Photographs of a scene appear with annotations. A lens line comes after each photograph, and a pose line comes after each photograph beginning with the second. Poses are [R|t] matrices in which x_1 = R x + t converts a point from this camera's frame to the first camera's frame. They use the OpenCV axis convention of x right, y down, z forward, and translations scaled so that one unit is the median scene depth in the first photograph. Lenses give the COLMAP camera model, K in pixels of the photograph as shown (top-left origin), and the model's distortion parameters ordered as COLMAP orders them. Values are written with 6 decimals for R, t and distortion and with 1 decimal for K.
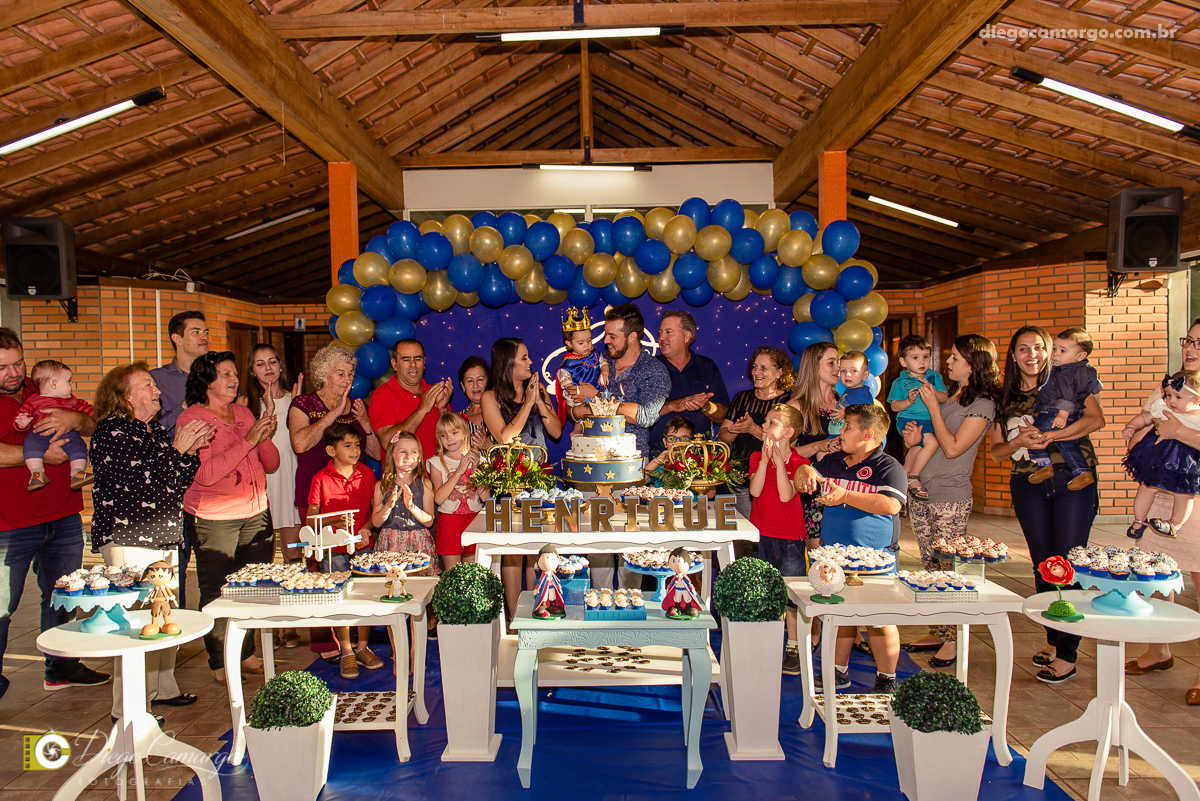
lens RADIAL K [[836.0, 0, 582.1], [0, 836.0, 411.2], [0, 0, 1]] dist [-0.000773, -0.006858]
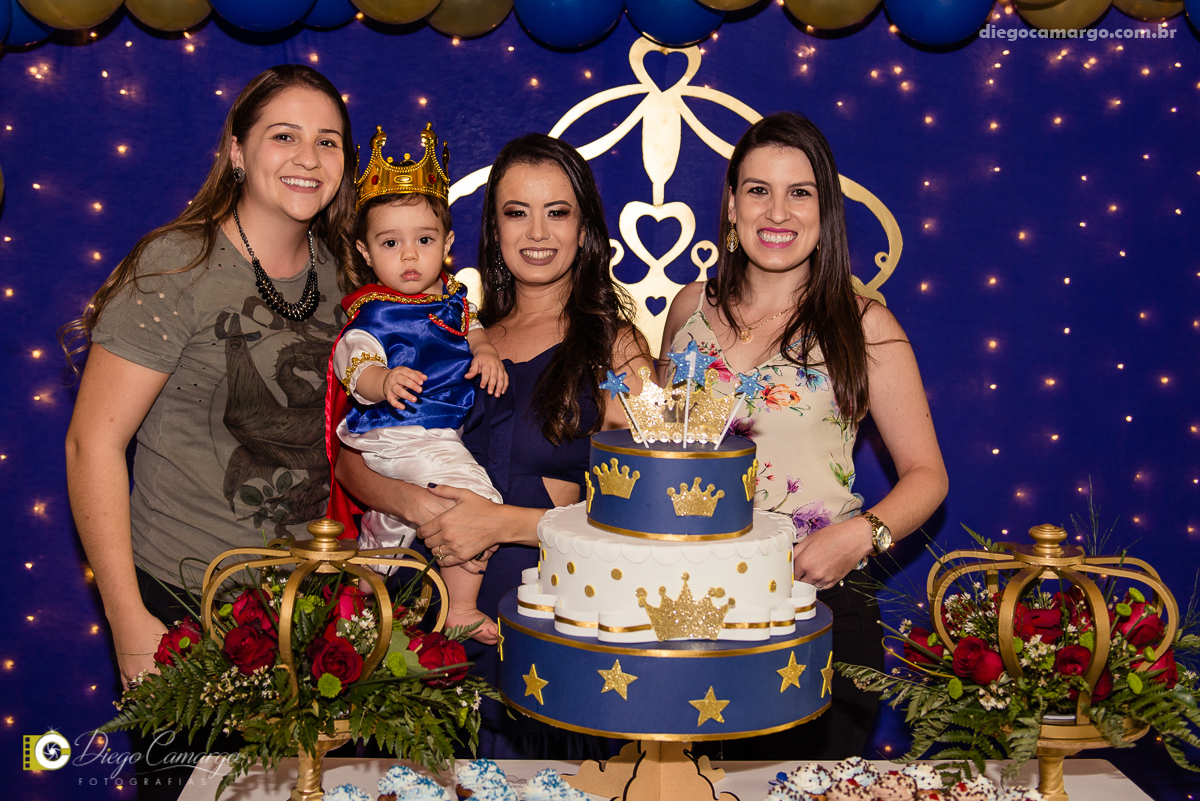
lens RADIAL K [[1675.9, 0, 550.5], [0, 1675.9, 260.7], [0, 0, 1]] dist [-0.005064, 0.000000]
pose [[0.998570, 0.029093, 0.044861, -0.030709], [-0.028209, 0.999398, -0.020208, -0.032737], [-0.045422, 0.018913, 0.998789, 0.421459]]
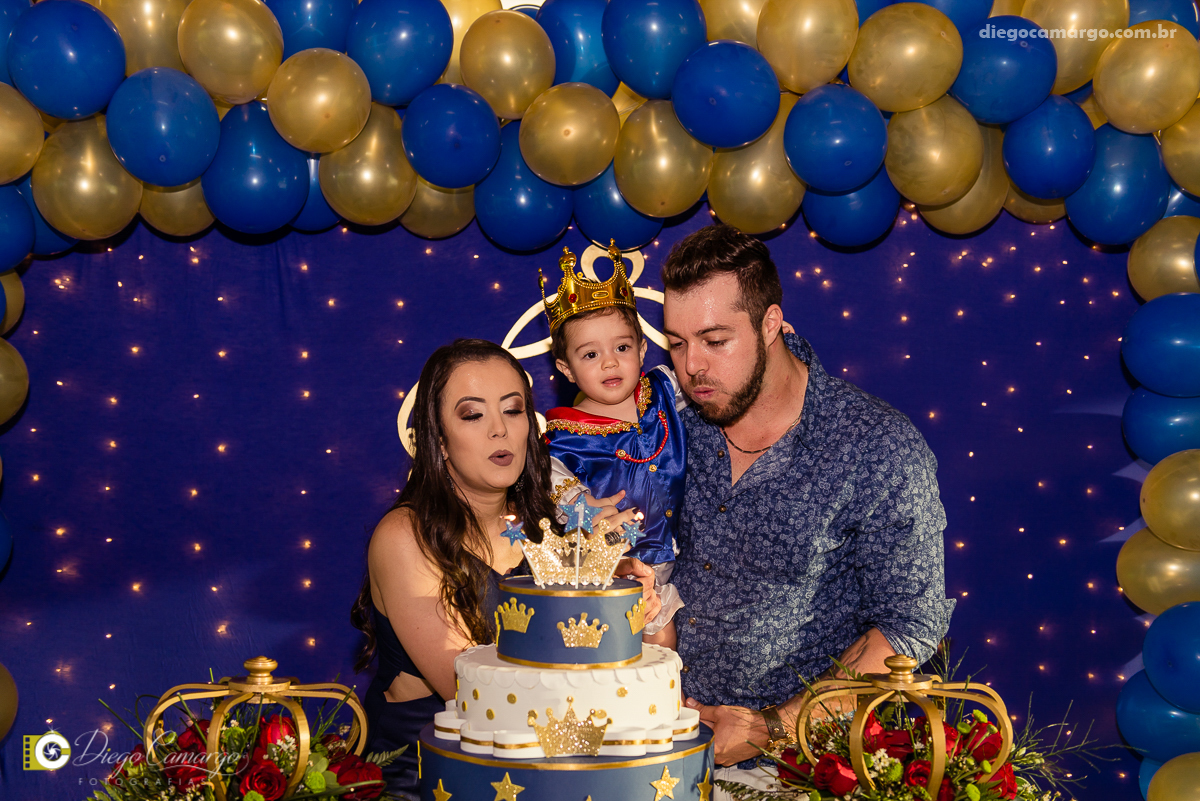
lens RADIAL K [[1501.3, 0, 597.8], [0, 1501.3, 403.9], [0, 0, 1]] dist [0.003541, 0.000000]
pose [[0.999183, 0.017651, 0.036361, 0.013090], [-0.015263, 0.997774, -0.064923, -0.020150], [-0.037426, 0.064315, 0.997228, 0.411230]]
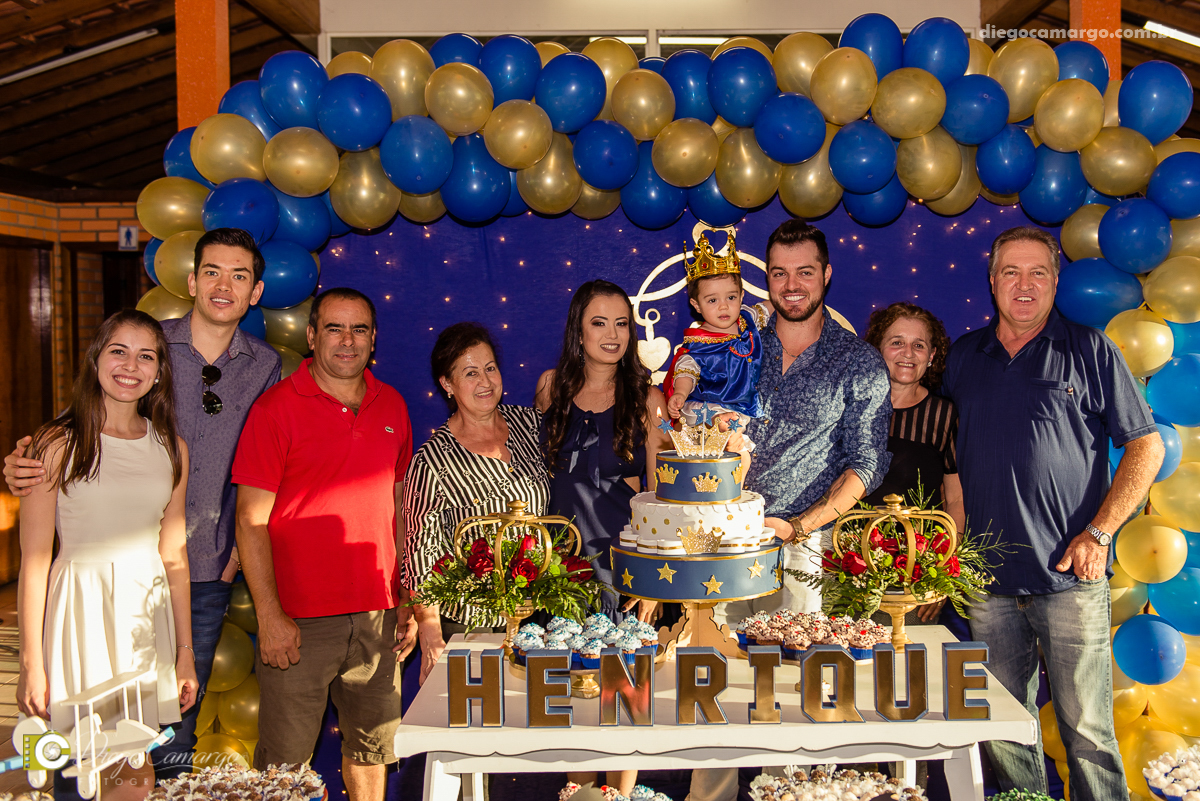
lens RADIAL K [[1379.1, 0, 688.5], [0, 1379.1, 355.3], [0, 0, 1]] dist [-0.017523, 0.000000]
pose [[0.999129, 0.004732, 0.041456, -0.011230], [-0.004189, 0.999905, -0.013161, -0.036344], [-0.041514, 0.012976, 0.999054, 0.172367]]
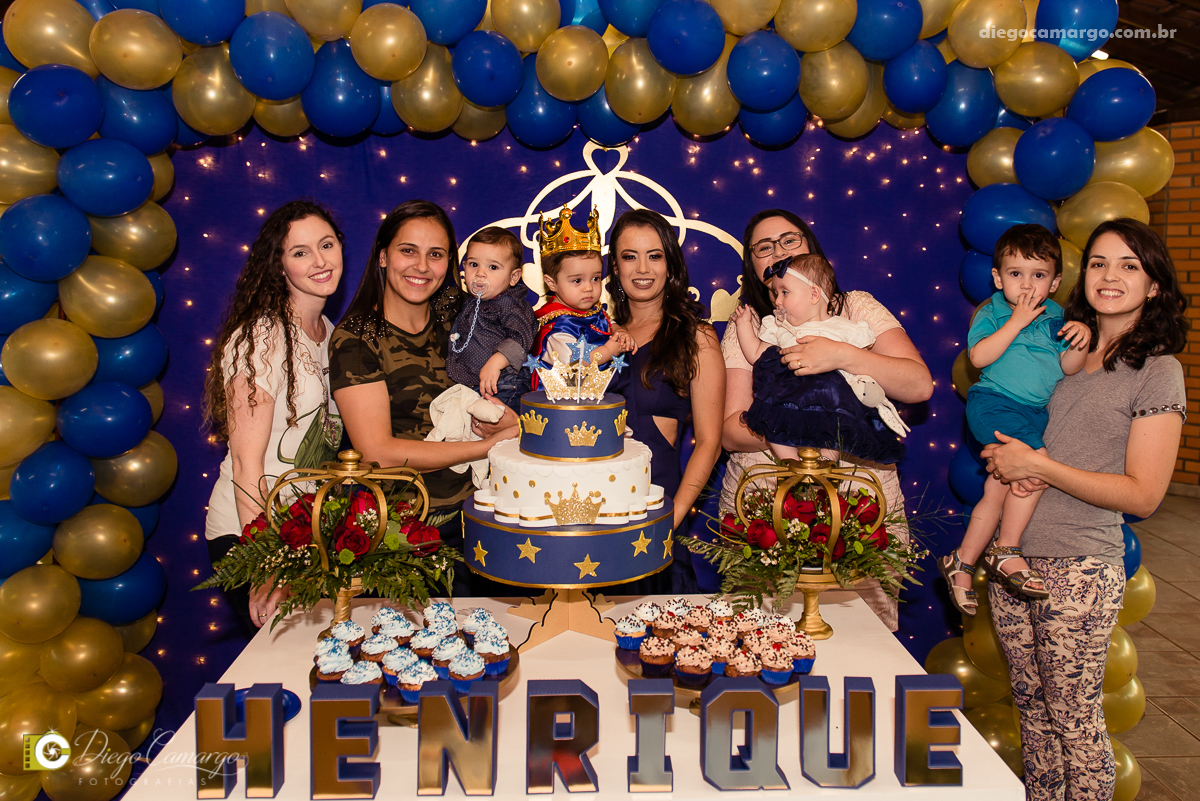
lens RADIAL K [[1022.9, 0, 637.0], [0, 1022.9, 310.0], [0, 0, 1]] dist [0.000193, 0.010304]
pose [[0.996362, 0.021960, 0.082347, 0.011991], [-0.023016, 0.999664, 0.011899, -0.037335], [-0.082058, -0.013751, 0.996533, 0.435738]]
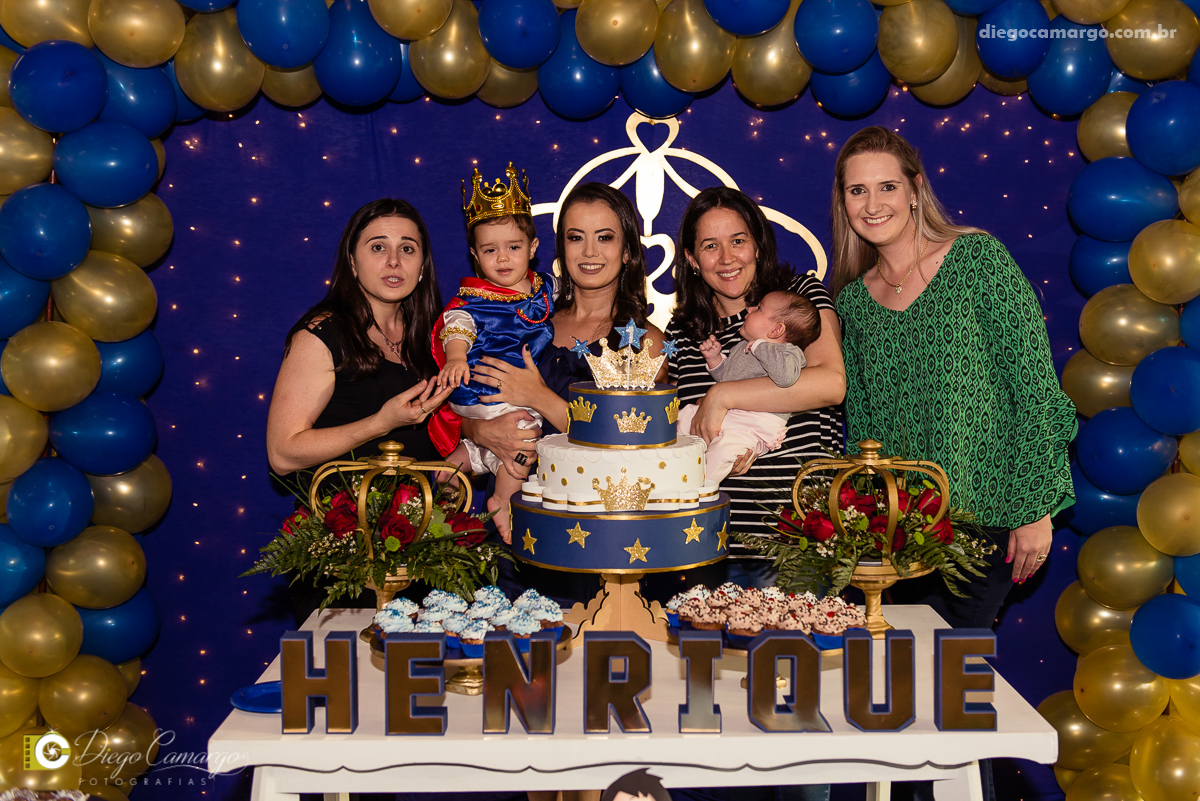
lens RADIAL K [[1456.9, 0, 644.7], [0, 1456.9, 395.5], [0, 0, 1]] dist [-0.011000, 0.000000]
pose [[0.998829, 0.013360, 0.046506, 0.004285], [-0.015395, 0.998927, 0.043677, -0.017467], [-0.045872, -0.044342, 0.997963, 0.288756]]
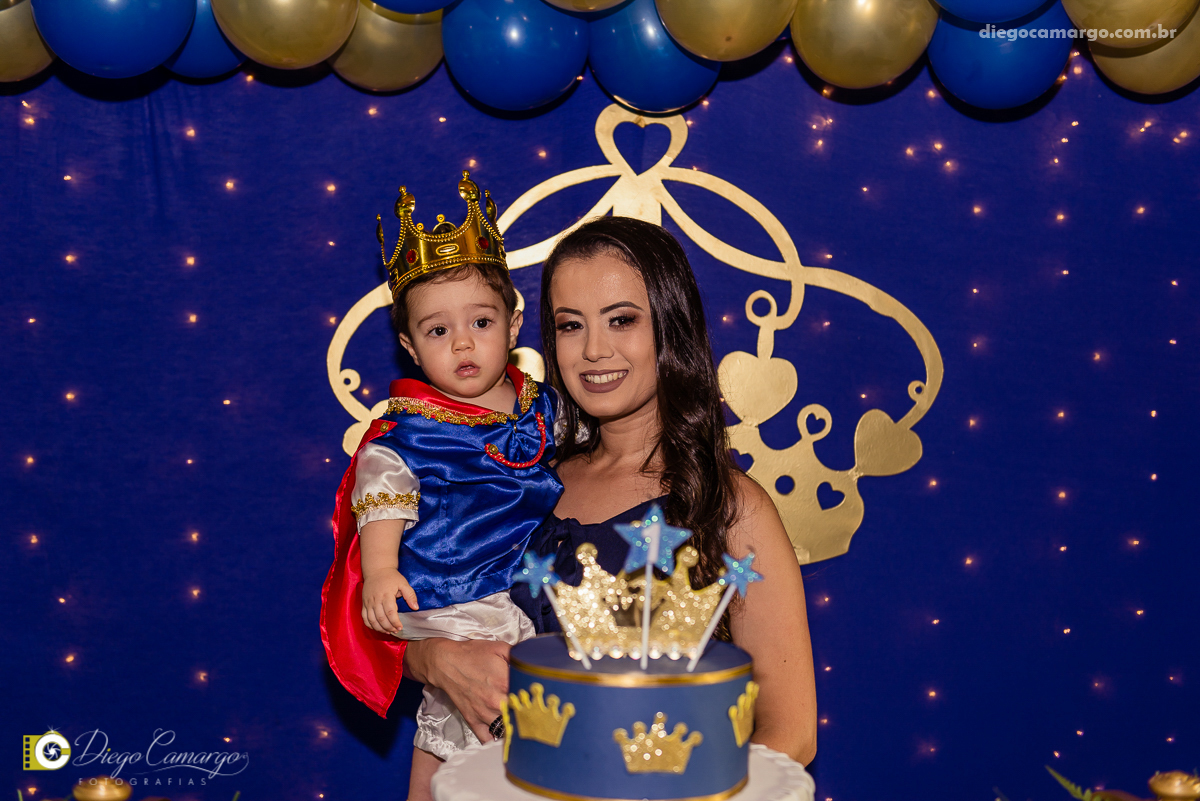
lens RADIAL K [[1731.8, 0, 597.8], [0, 1731.8, 412.2], [0, 0, 1]] dist [-0.015494, 0.000000]
pose [[0.997526, 0.022852, 0.066485, -0.004343], [-0.022131, 0.999688, -0.011567, -0.034488], [-0.066728, 0.010067, 0.997720, 0.551905]]
